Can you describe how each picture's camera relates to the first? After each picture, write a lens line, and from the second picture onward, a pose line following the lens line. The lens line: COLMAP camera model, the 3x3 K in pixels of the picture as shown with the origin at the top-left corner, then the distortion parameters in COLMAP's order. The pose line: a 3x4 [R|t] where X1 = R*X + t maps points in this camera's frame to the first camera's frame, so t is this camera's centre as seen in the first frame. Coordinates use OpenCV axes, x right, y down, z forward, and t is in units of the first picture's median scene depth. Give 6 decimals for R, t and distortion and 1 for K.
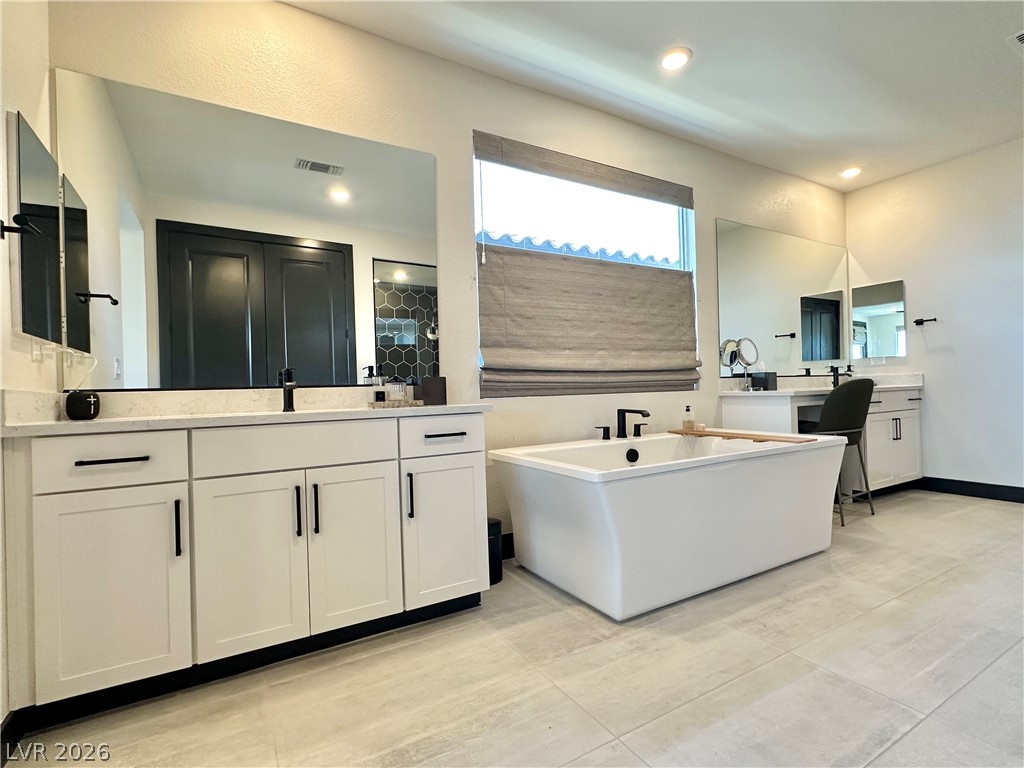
lens RADIAL K [[495.1, 0, 511.9], [0, 495.1, 388.3], [0, 0, 1]] dist [-0.002473, 0.000119]
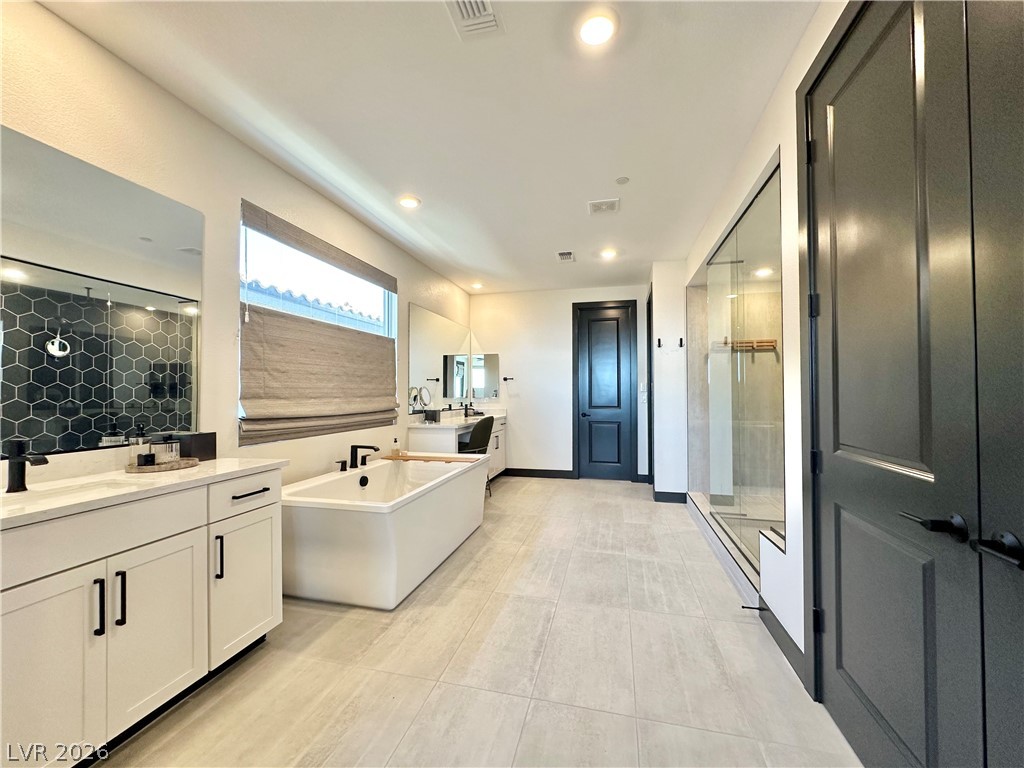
lens RADIAL K [[411.3, 0, 512.5], [0, 411.3, 385.9], [0, 0, 1]] dist [-0.000083, 0.000313]
pose [[0.699409, 0.035998, 0.713815, -0.289608], [-0.015105, 0.999252, -0.035593, -0.089814], [-0.714562, 0.014111, 0.699430, -0.044663]]
